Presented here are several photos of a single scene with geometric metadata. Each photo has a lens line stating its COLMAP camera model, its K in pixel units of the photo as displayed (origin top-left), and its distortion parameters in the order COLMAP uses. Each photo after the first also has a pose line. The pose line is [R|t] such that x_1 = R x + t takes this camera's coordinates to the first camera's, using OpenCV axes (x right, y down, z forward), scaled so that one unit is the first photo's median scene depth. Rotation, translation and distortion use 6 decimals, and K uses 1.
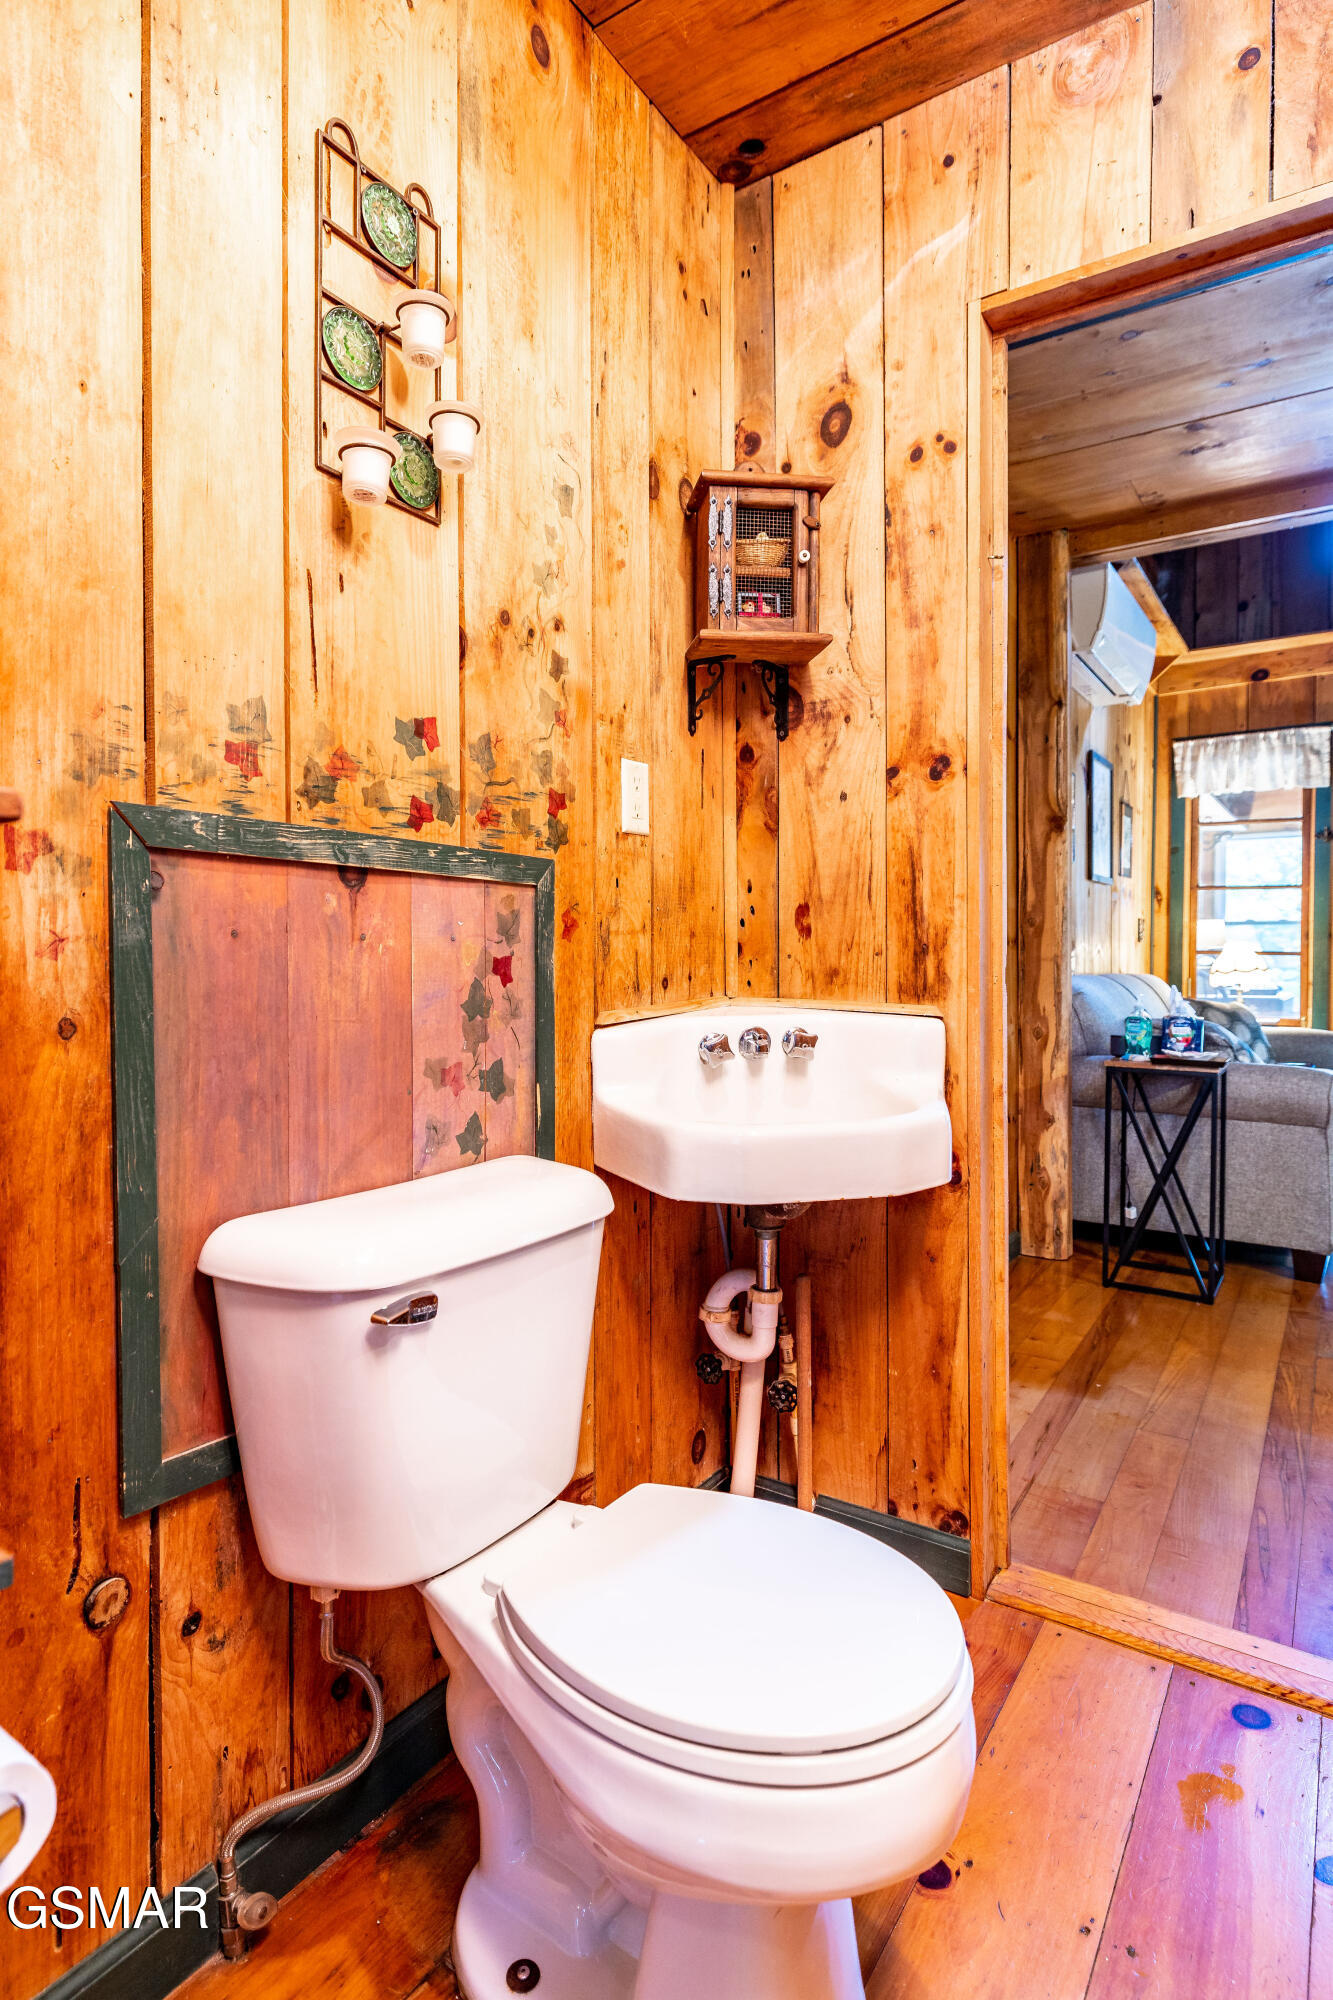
lens RADIAL K [[1050.0, 0, 666.5], [0, 1050.0, 986.8], [0, 0, 1]] dist [-0.001507, 0.000046]
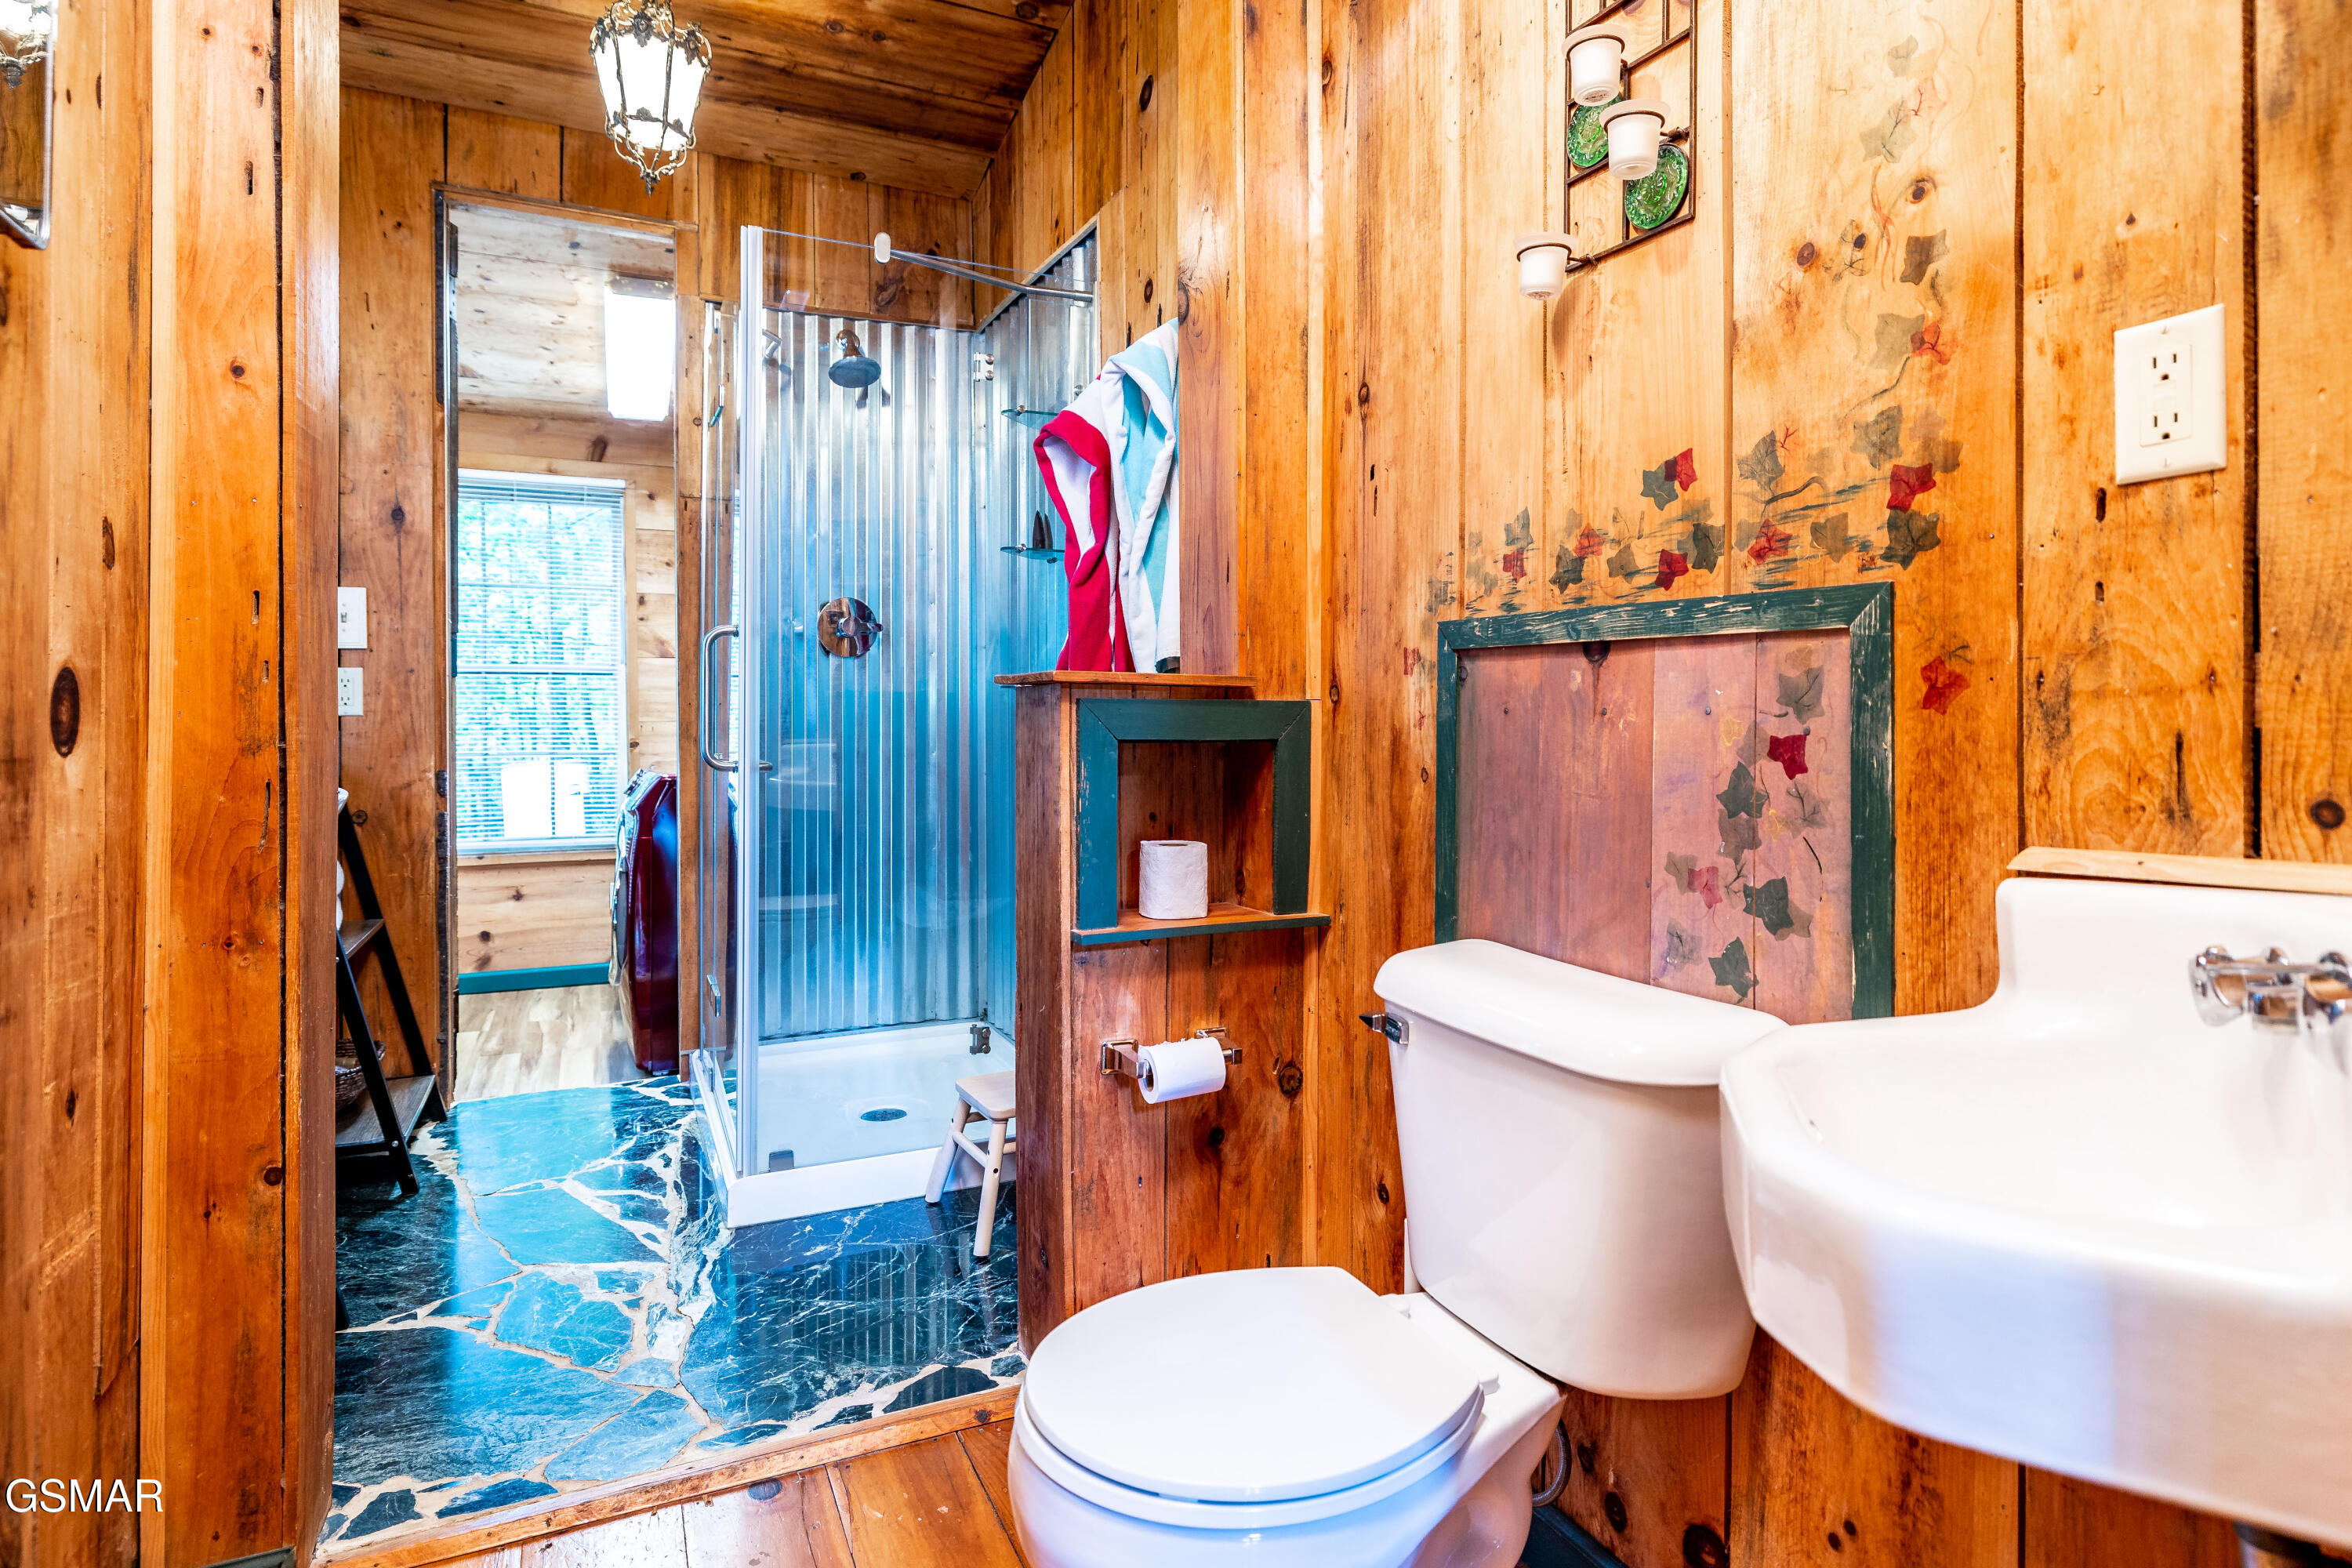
lens RADIAL K [[1234.8, 0, 1164.1], [0, 1234.8, 706.2], [0, 0, 1]] dist [-0.001507, 0.000046]
pose [[-0.521194, 0.001110, -0.853438, 0.829932], [-0.020645, 0.999690, 0.013908, -0.055183], [0.853189, 0.024868, -0.521009, 1.145920]]
